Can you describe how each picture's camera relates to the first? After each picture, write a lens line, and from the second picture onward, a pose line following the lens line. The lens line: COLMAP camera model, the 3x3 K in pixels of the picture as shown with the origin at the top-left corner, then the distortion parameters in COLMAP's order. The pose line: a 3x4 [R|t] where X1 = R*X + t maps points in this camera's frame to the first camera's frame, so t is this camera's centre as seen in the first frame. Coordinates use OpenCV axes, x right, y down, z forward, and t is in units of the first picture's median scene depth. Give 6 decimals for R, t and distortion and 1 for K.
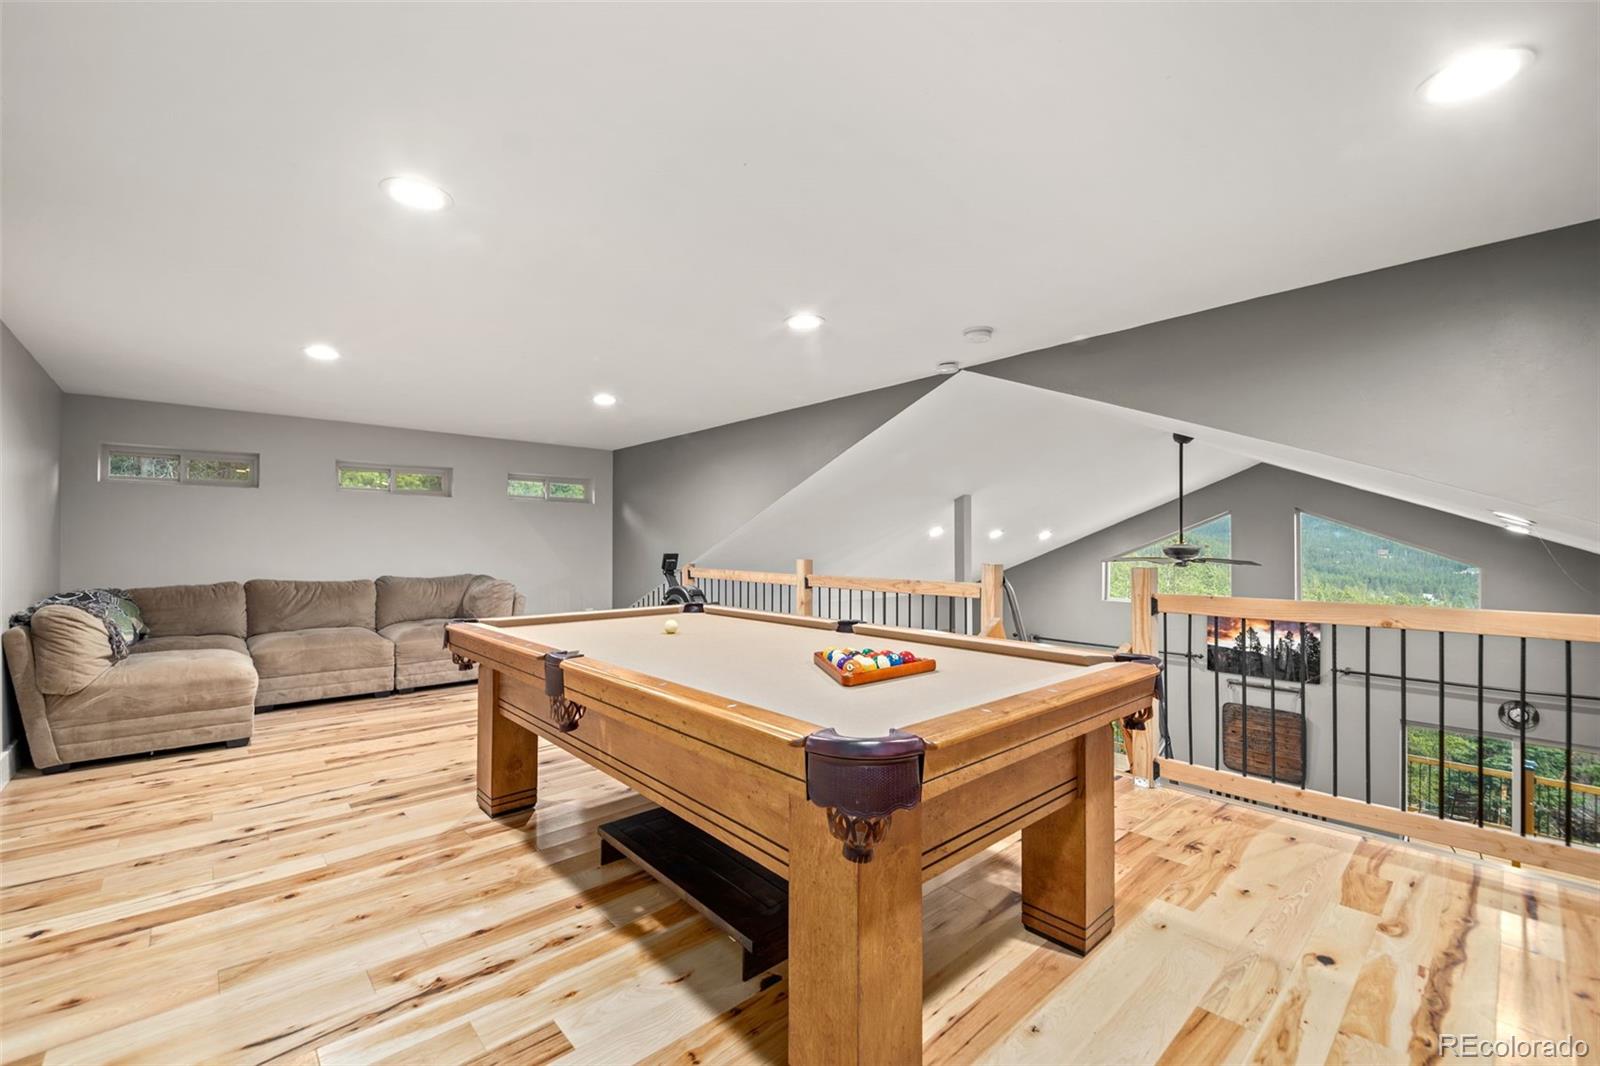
lens RADIAL K [[692.9, 0, 785.4], [0, 692.9, 534.3], [0, 0, 1]] dist [0.015257, -0.007379]
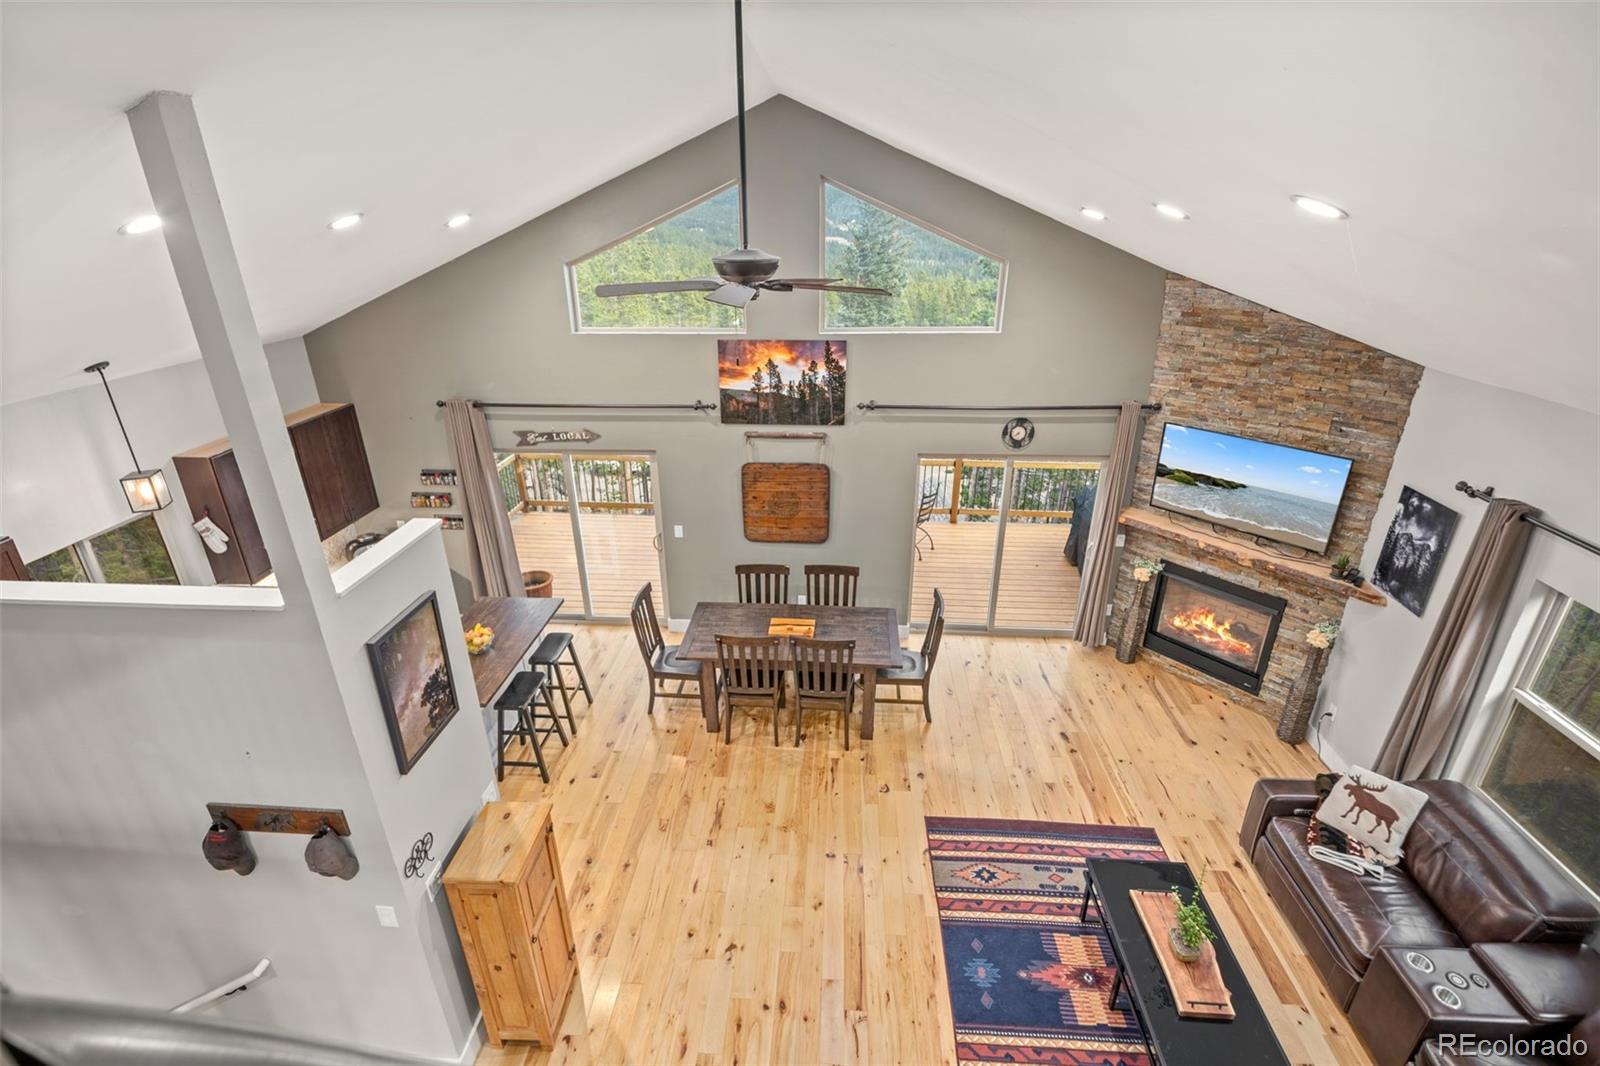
lens RADIAL K [[713.4, 0, 793.6], [0, 713.4, 524.4], [0, 0, 1]] dist [0.018087, -0.011692]
pose [[0.727637, -0.276881, 0.627600, 0.175726], [0.002745, 0.916087, 0.400971, -0.007752], [-0.685957, -0.290038, 0.667338, 0.449540]]
